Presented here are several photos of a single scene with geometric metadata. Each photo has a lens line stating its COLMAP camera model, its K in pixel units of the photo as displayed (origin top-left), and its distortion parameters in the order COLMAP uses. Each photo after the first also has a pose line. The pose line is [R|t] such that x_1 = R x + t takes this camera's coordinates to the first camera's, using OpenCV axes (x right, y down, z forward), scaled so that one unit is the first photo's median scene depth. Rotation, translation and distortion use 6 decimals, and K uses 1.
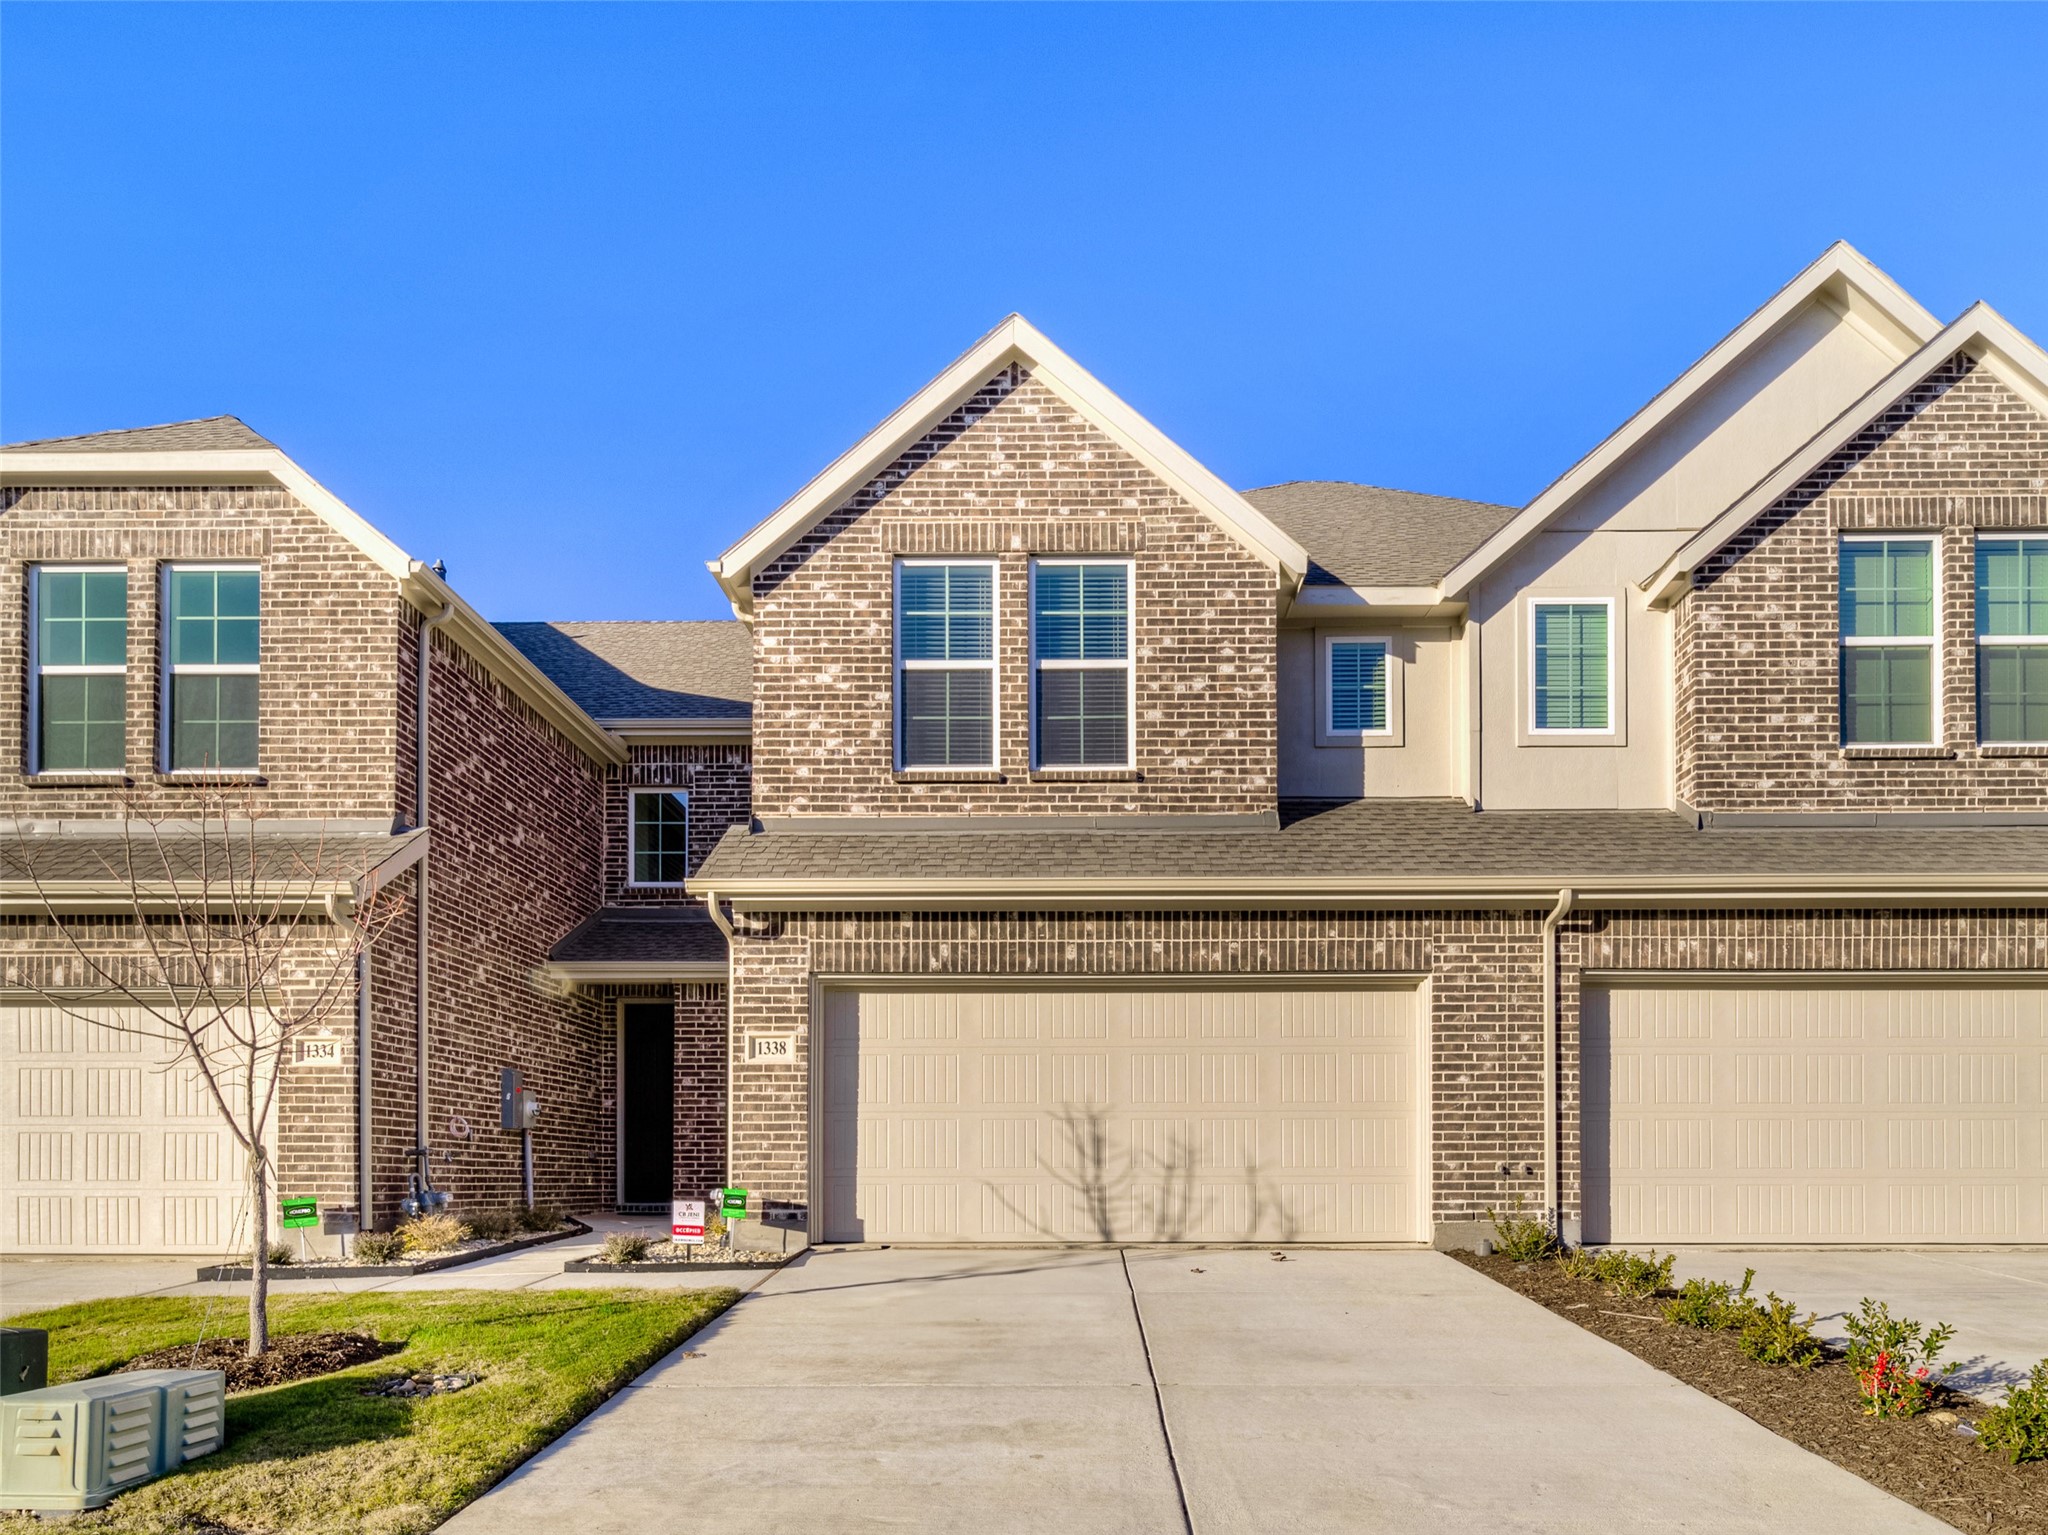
lens RADIAL K [[831.5, 0, 1030.2], [0, 831.5, 768.6], [0, 0, 1]] dist [0.001384, -0.002297]
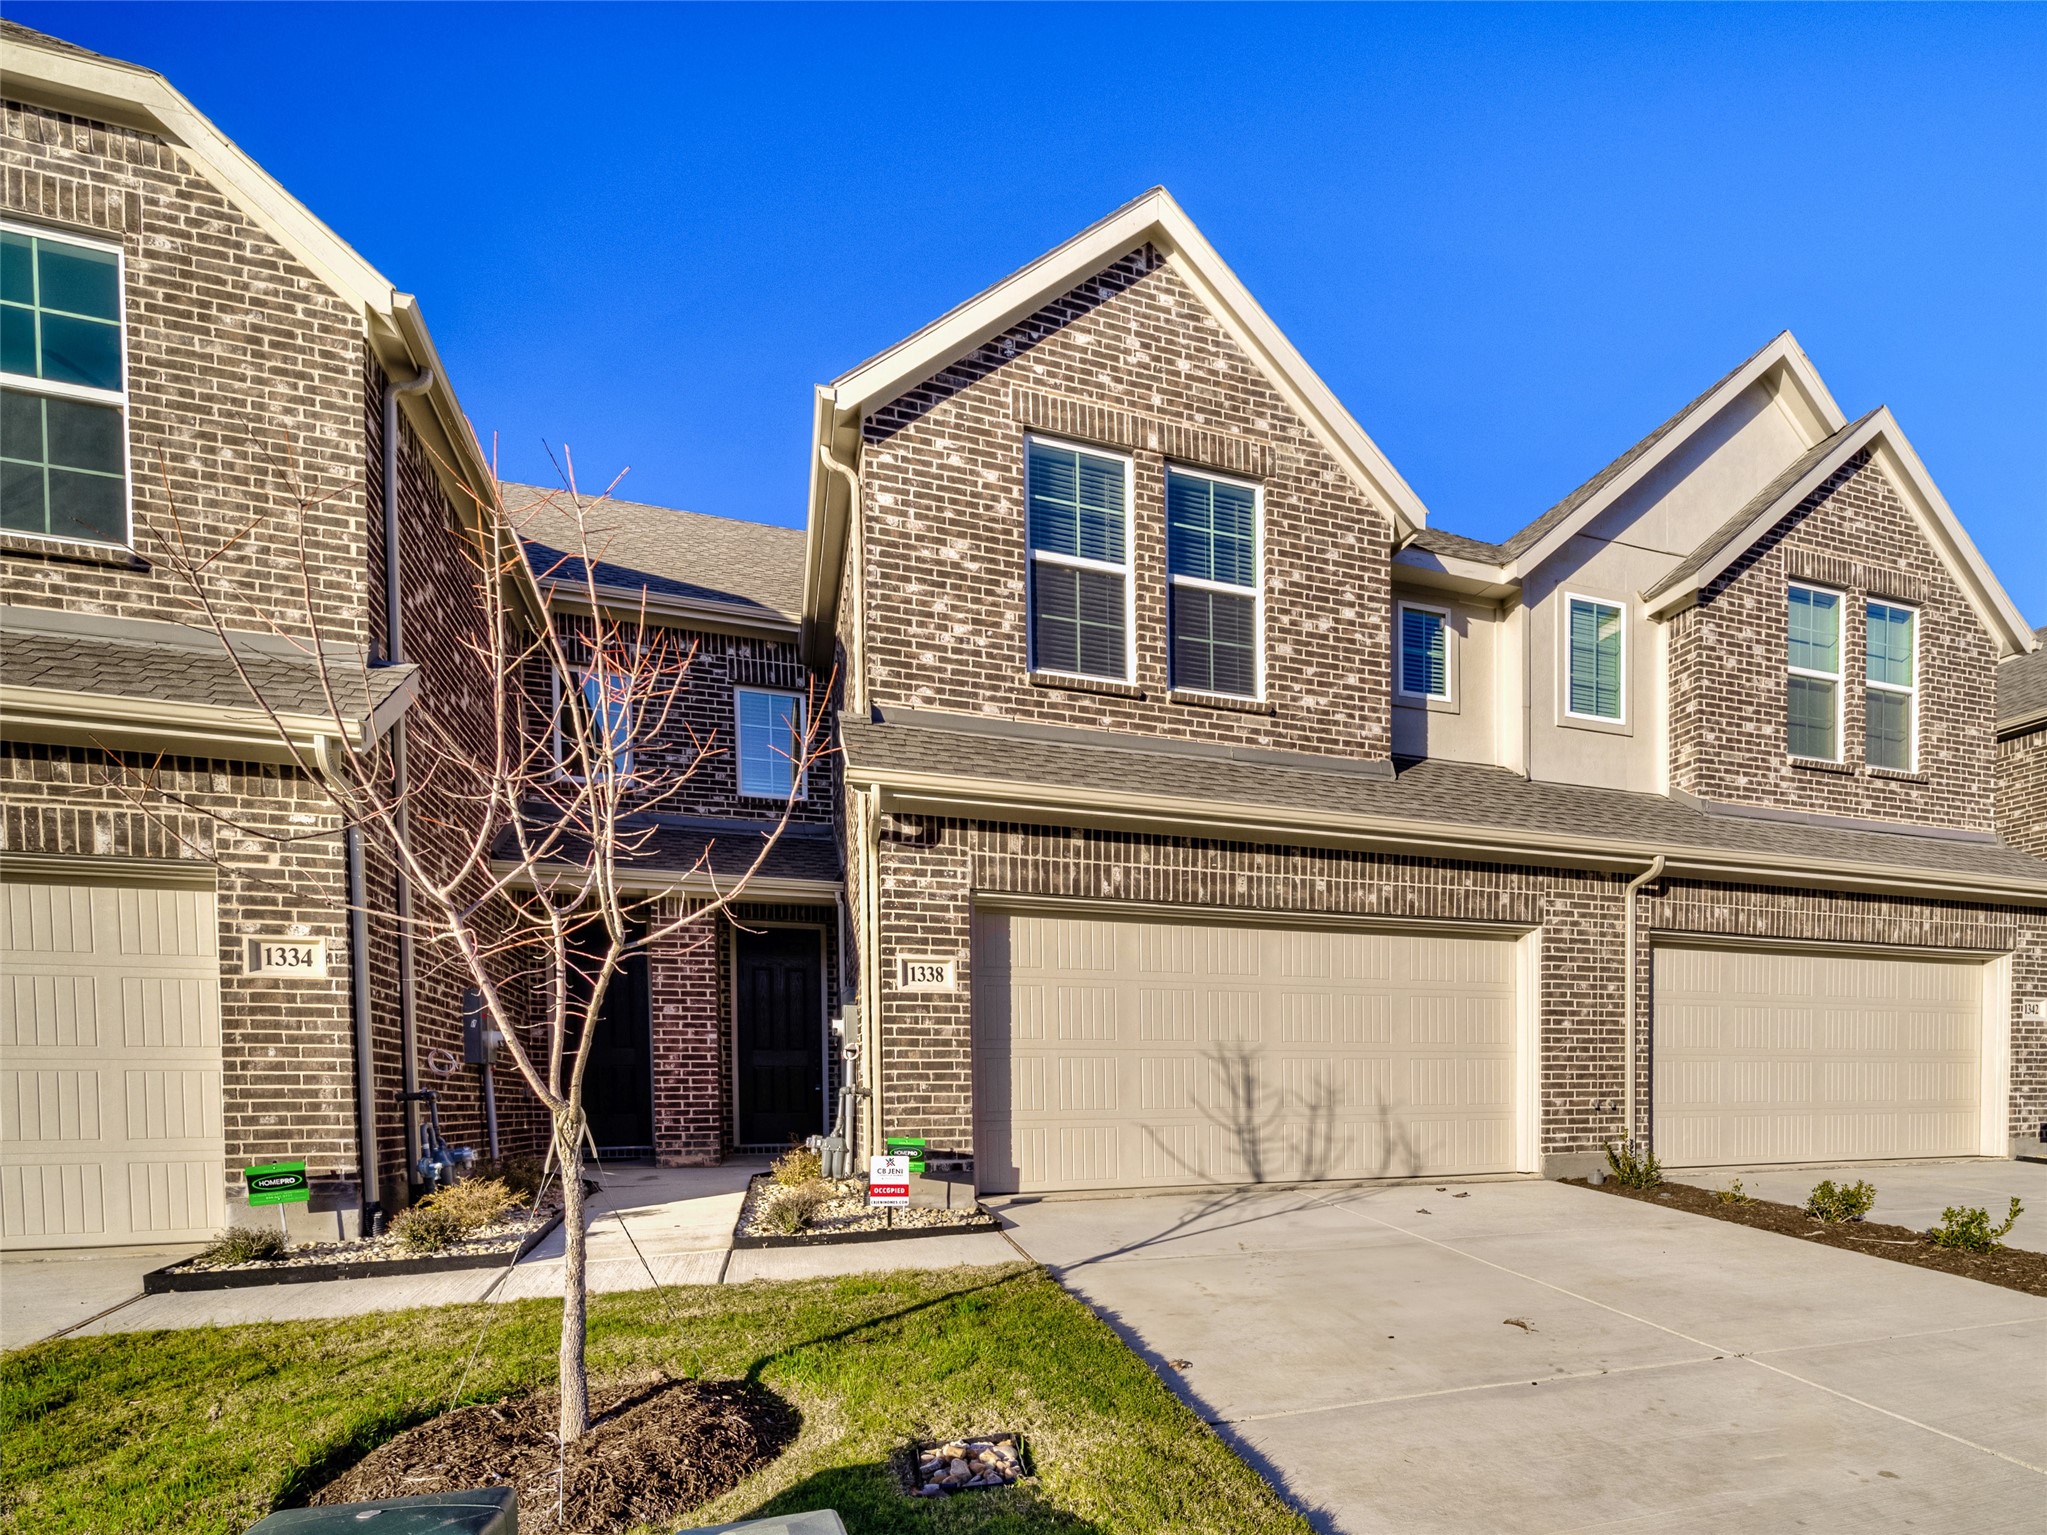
lens RADIAL K [[831.1, 0, 1029.7], [0, 831.1, 768.6], [0, 0, 1]] dist [0.001384, -0.002297]
pose [[0.958107, 0.099331, 0.268633, -0.388643], [-0.113328, 0.992866, 0.037071, 0.072199], [-0.263035, -0.065961, 0.962529, 0.146173]]
